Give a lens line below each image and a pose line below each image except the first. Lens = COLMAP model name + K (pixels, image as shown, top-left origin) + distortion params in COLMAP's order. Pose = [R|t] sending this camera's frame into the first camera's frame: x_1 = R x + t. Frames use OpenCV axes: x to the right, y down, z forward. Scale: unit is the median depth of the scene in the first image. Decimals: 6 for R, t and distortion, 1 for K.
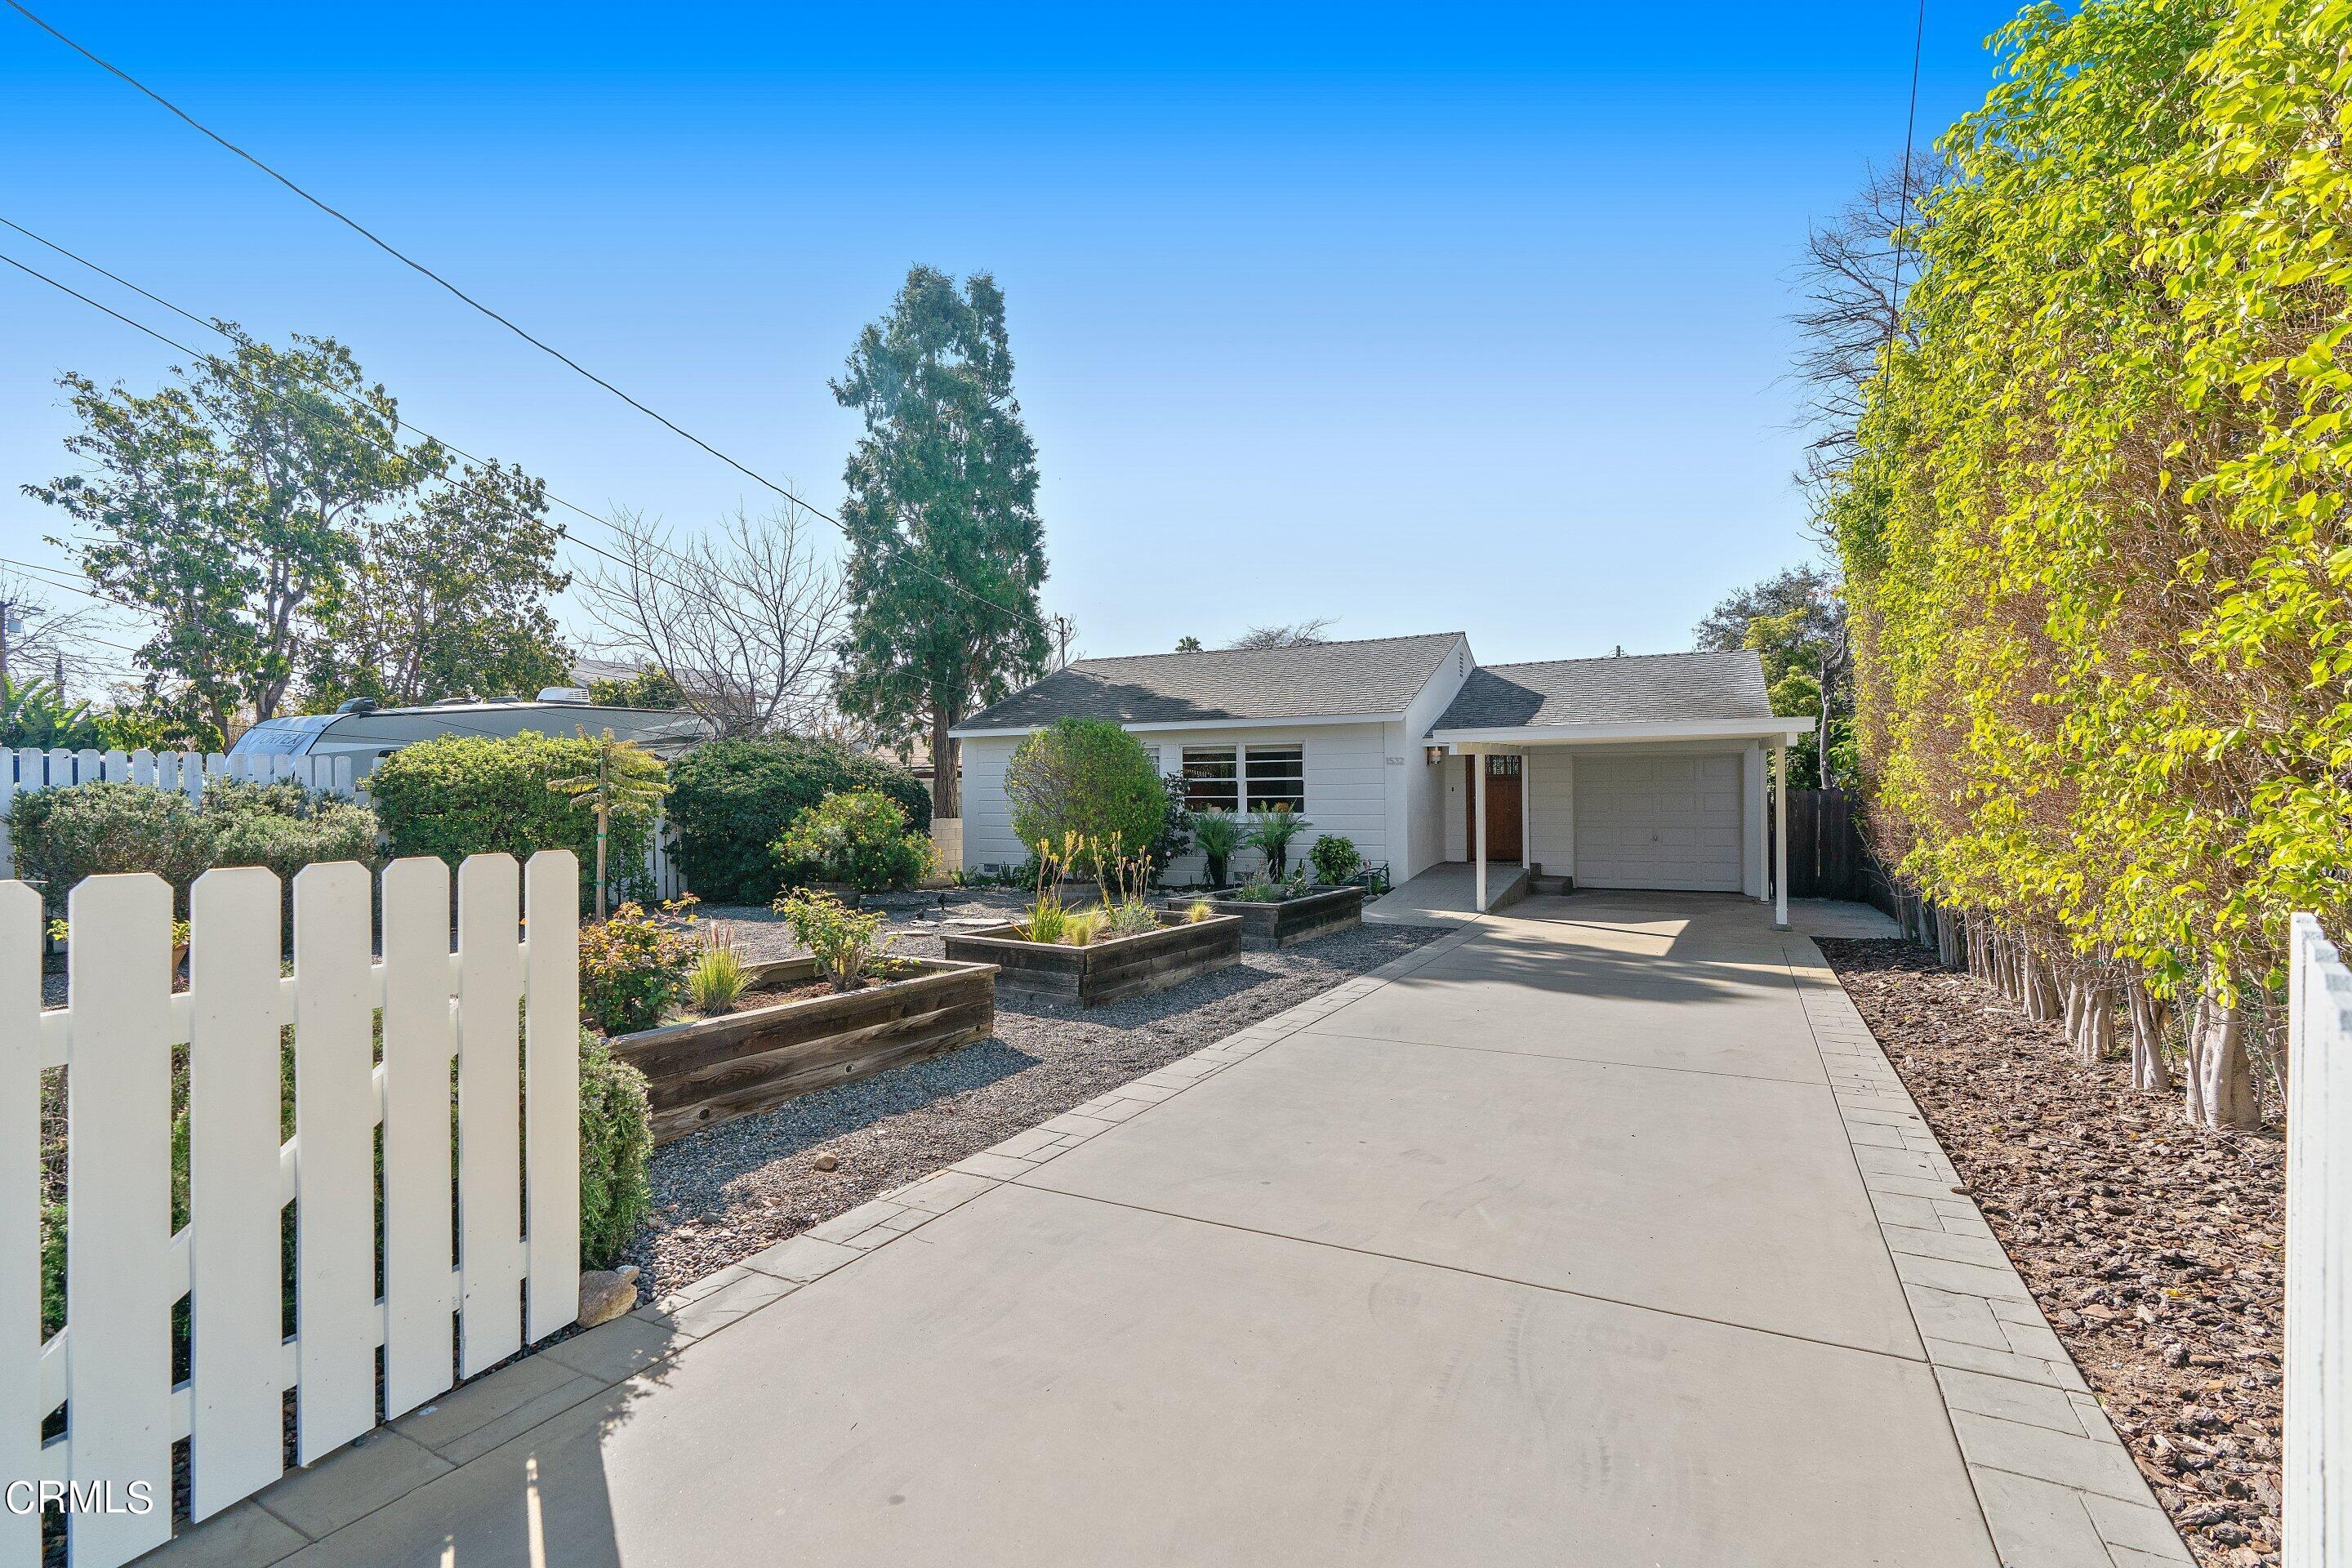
lens RADIAL K [[1050.2, 0, 1178.8], [0, 1050.2, 786.5], [0, 0, 1]] dist [-0.003329, 0.000586]
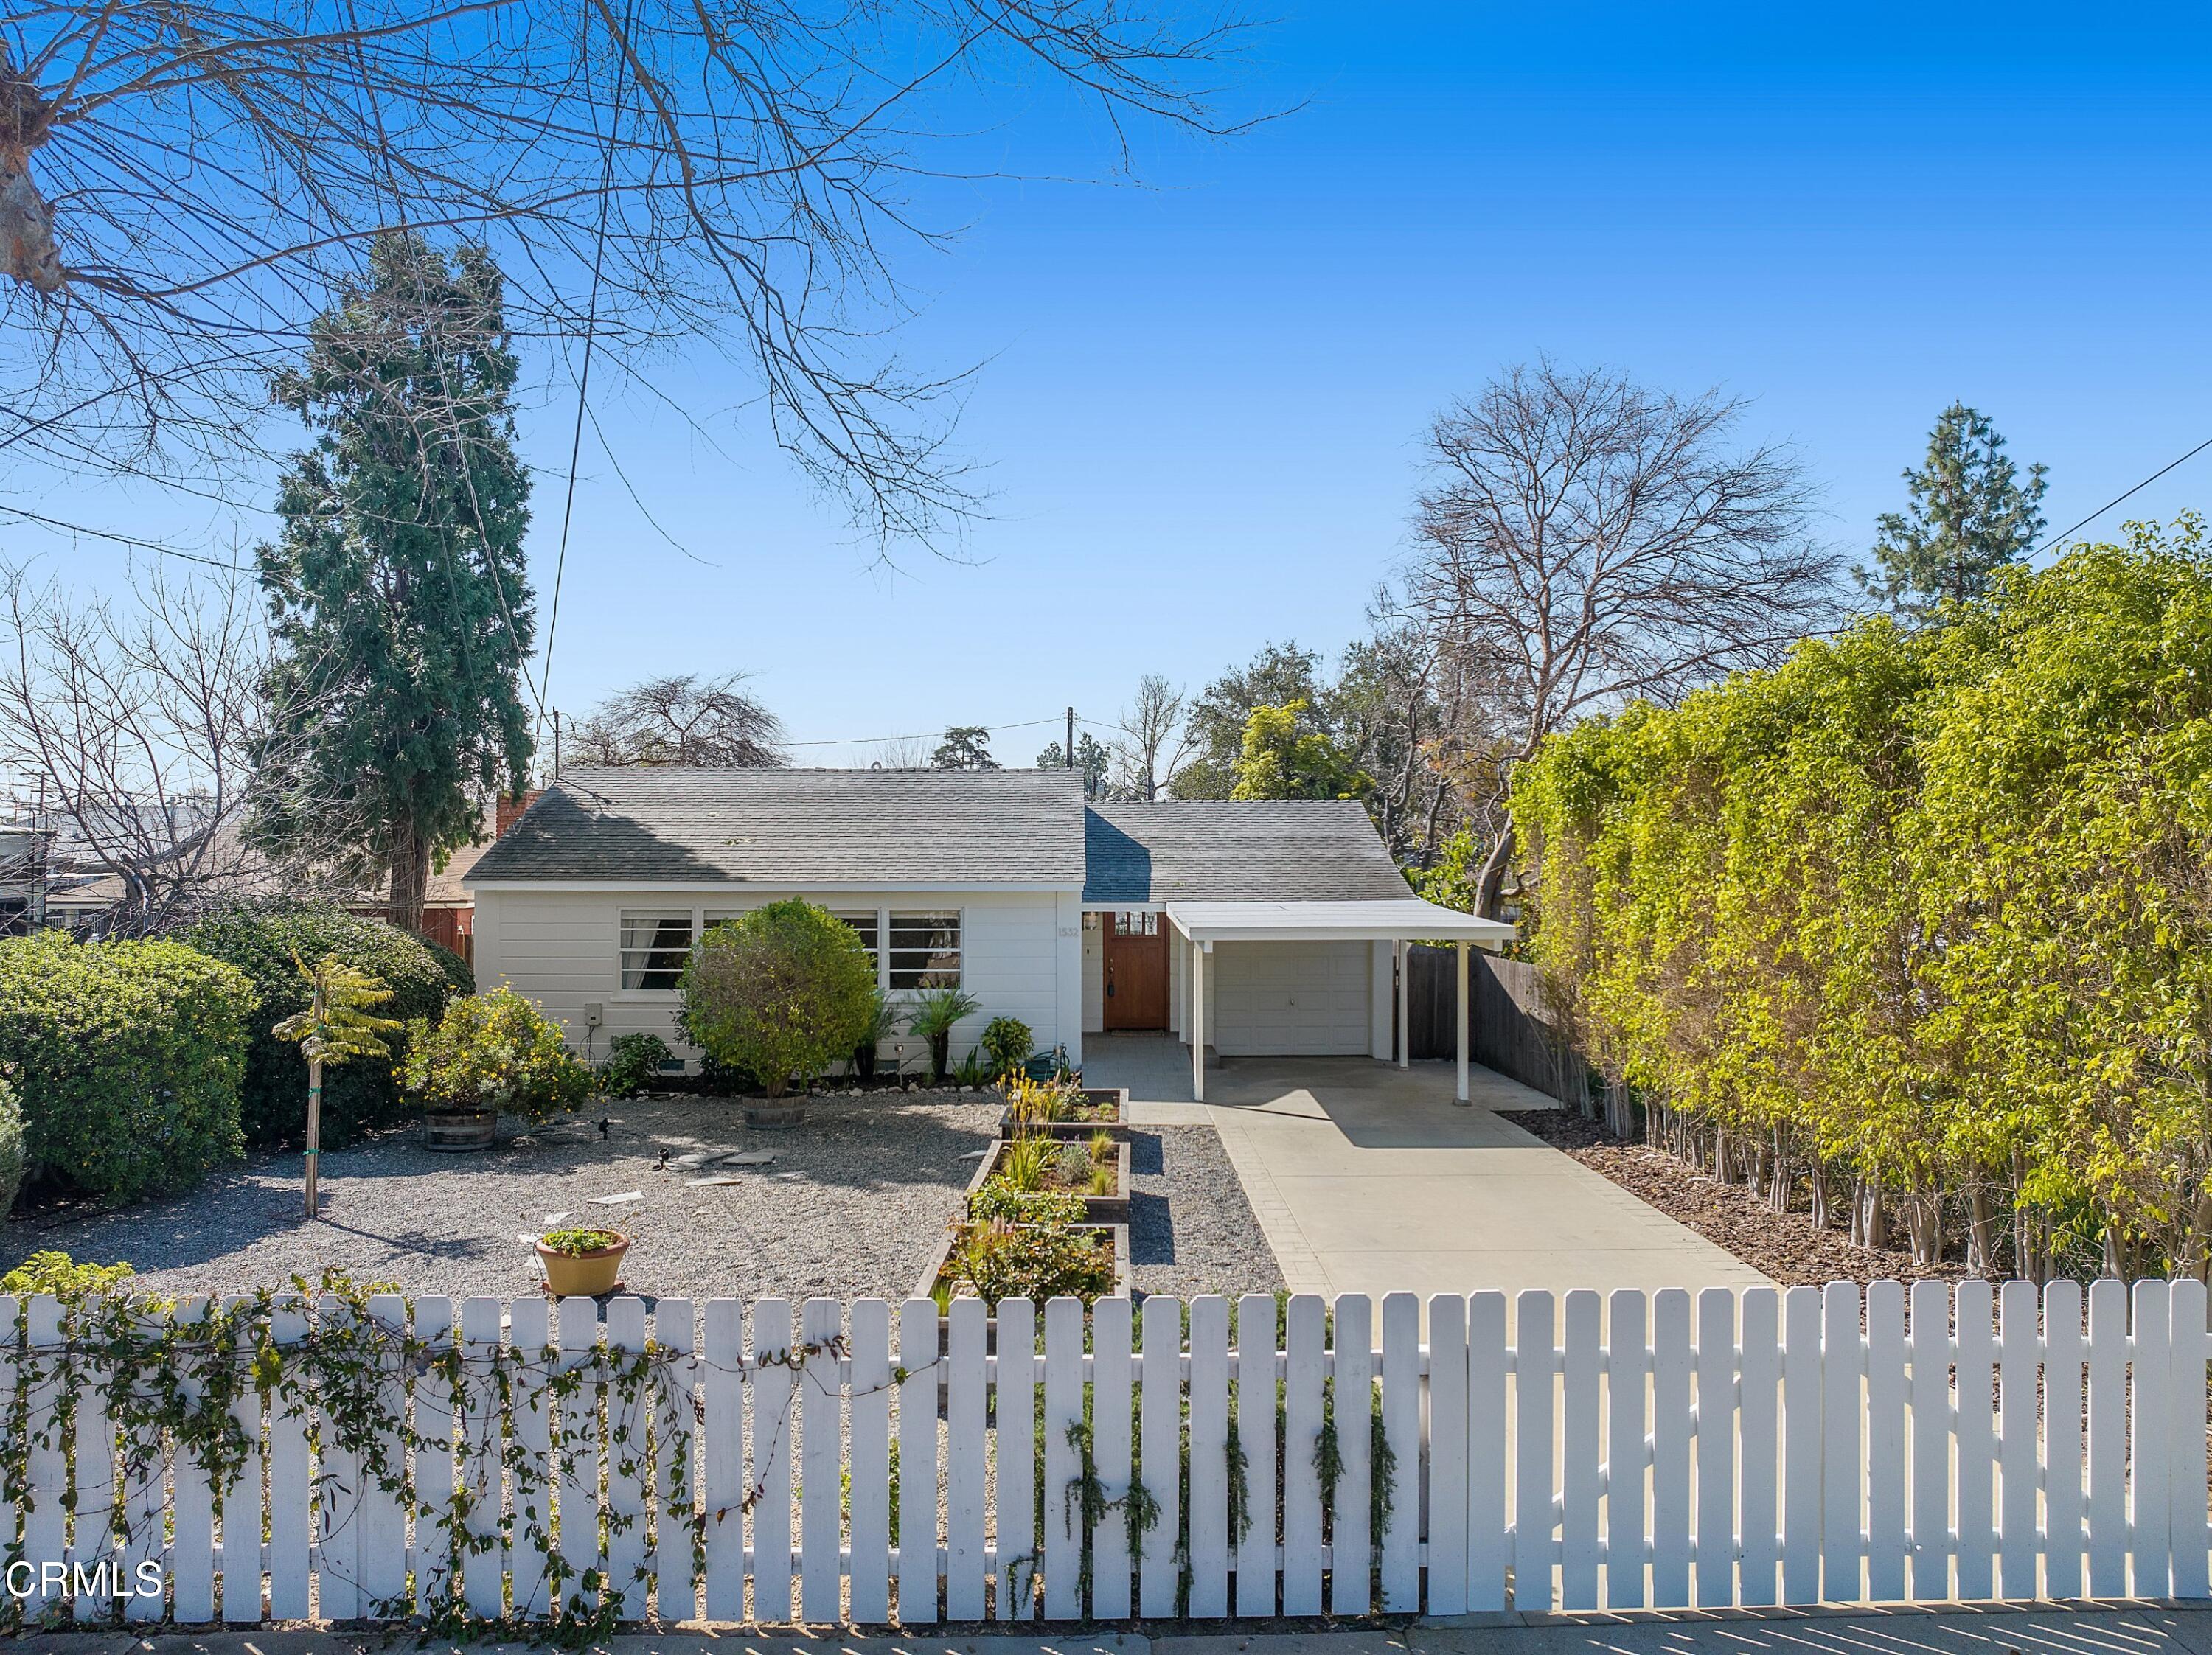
lens RADIAL K [[1548.9, 0, 1114.3], [0, 1548.9, 826.9], [0, 0, 1]] dist [-0.025811, -0.002156]
pose [[0.882239, 0.016598, 0.470510, -0.366364], [-0.010667, 0.999827, -0.015269, -0.089481], [-0.470682, 0.008452, 0.882263, -0.189916]]
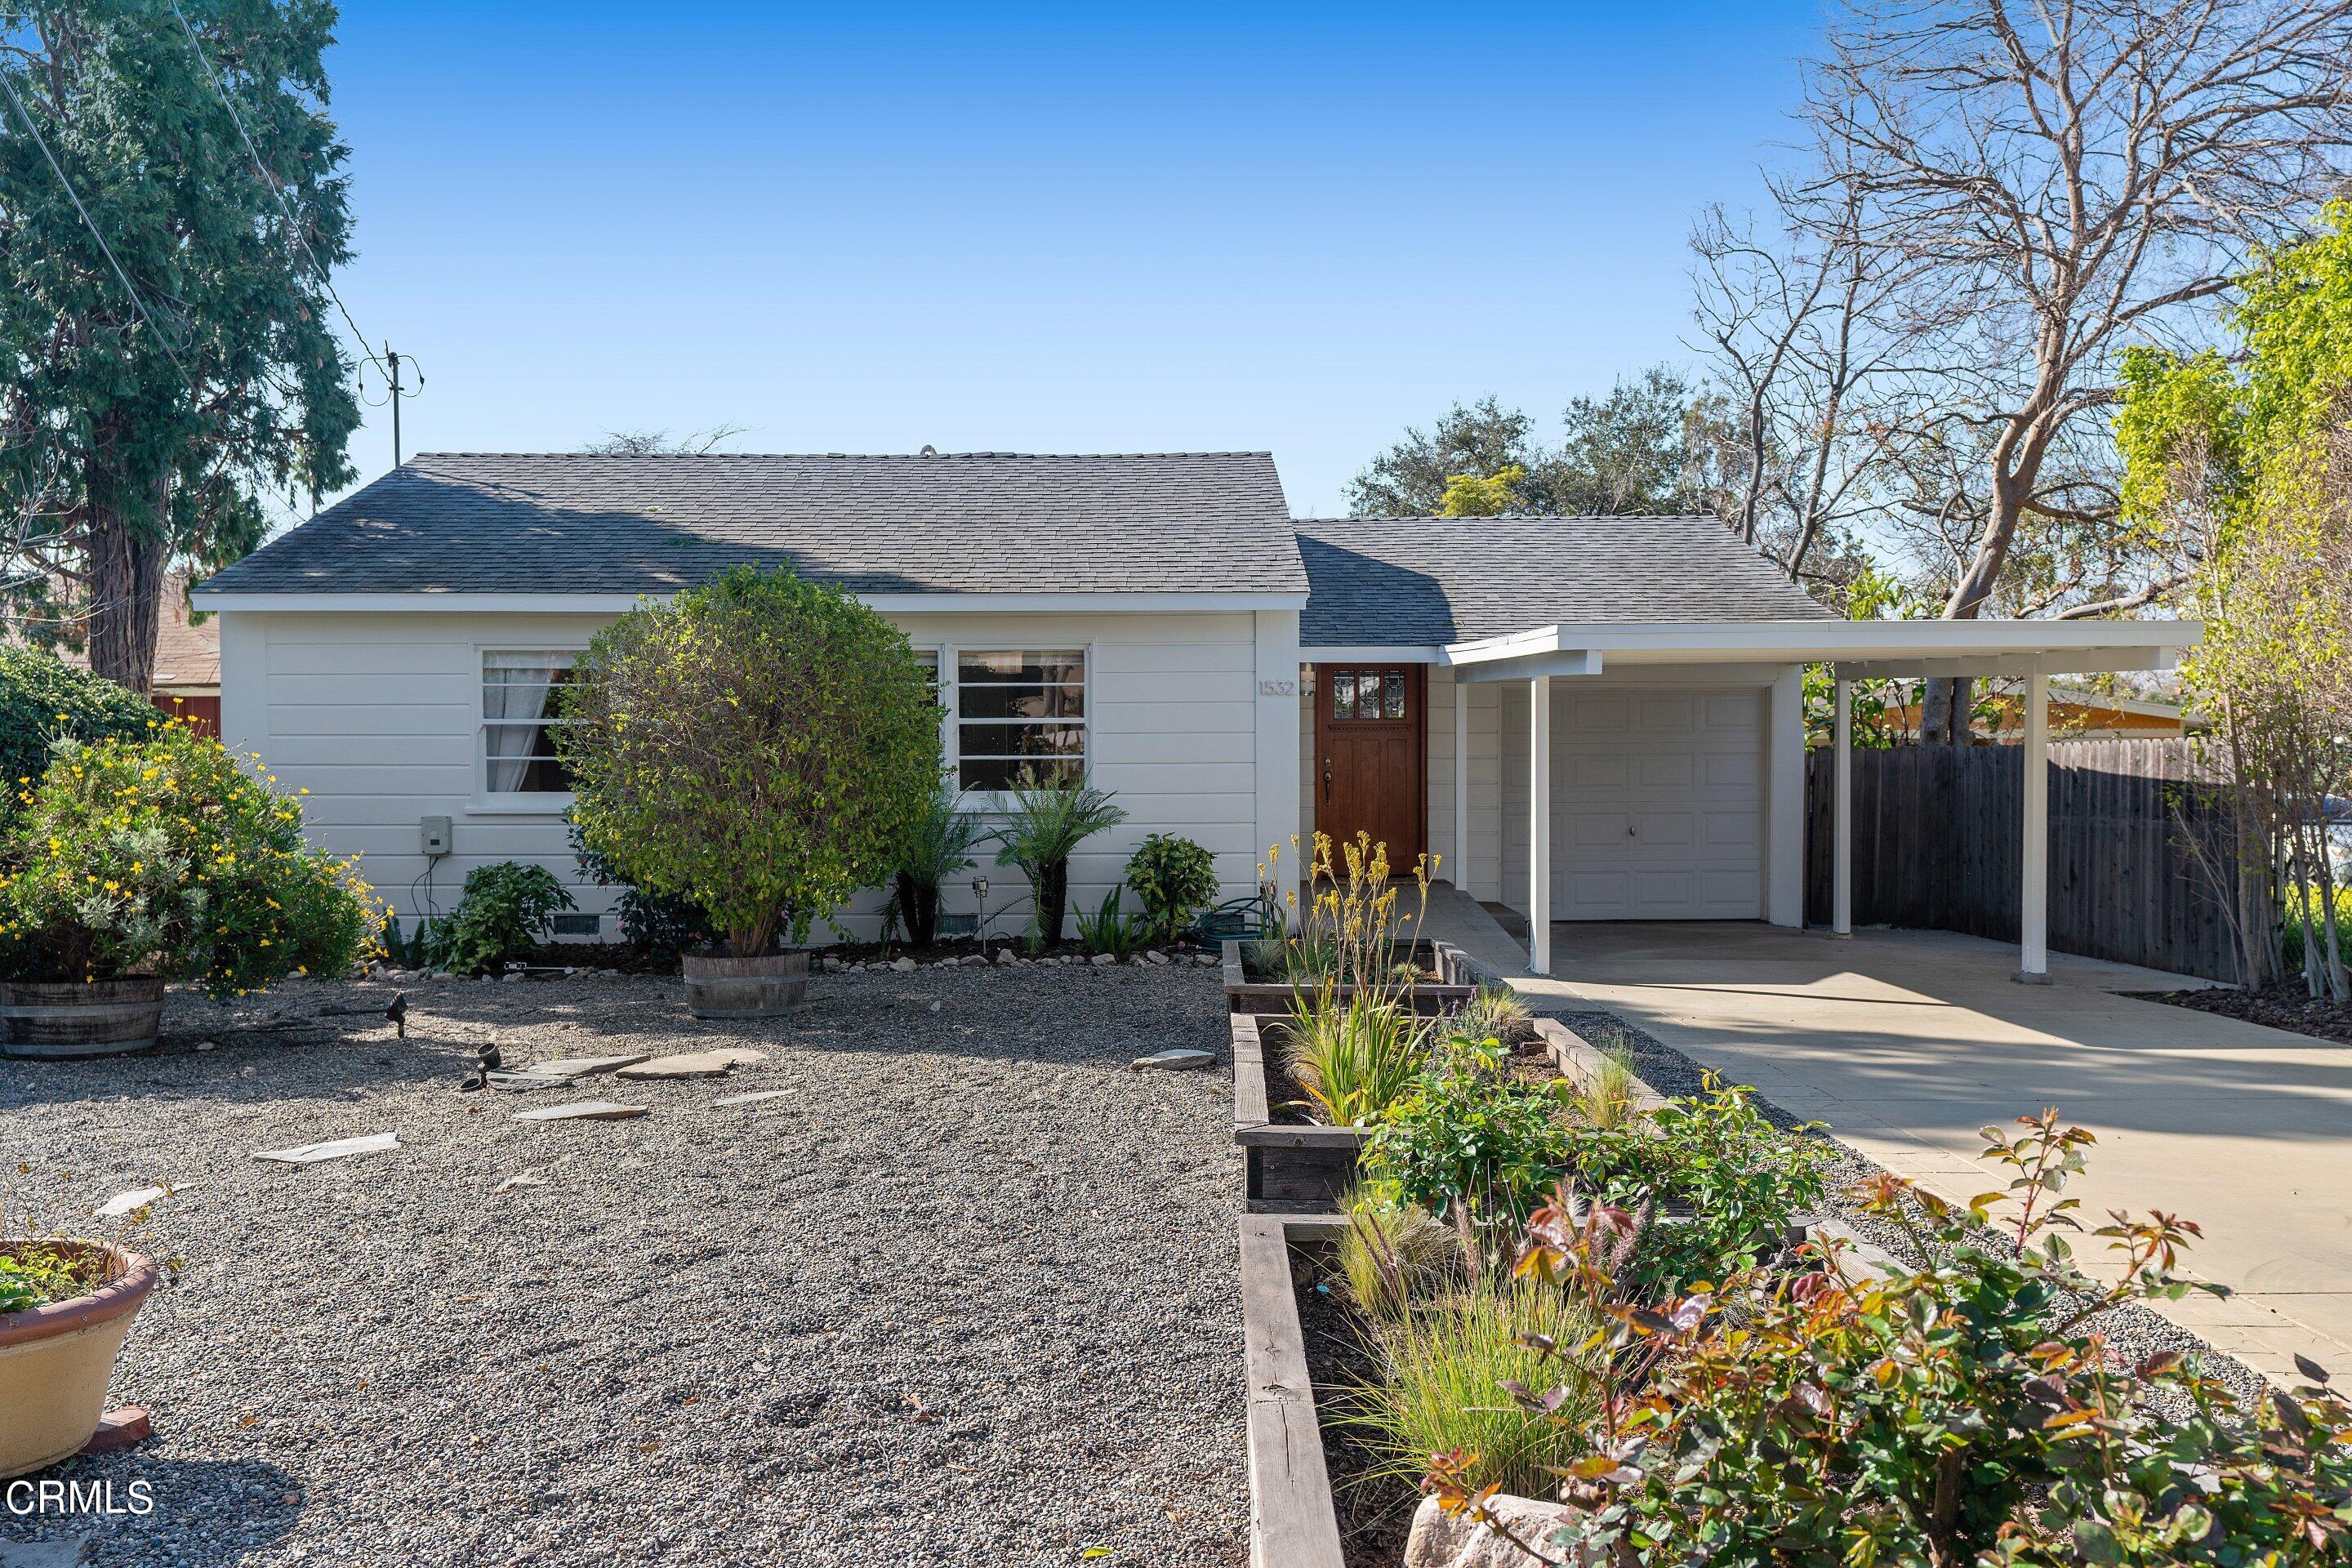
lens RADIAL K [[1864.4, 0, 1165.7], [0, 1864.4, 788.0], [0, 0, 1]] dist [0.005127, 0.011561]
pose [[0.891153, -0.003719, 0.453687, -0.238426], [-0.005980, 0.999783, 0.019941, 0.006238], [-0.453663, -0.020484, 0.890938, 0.199484]]
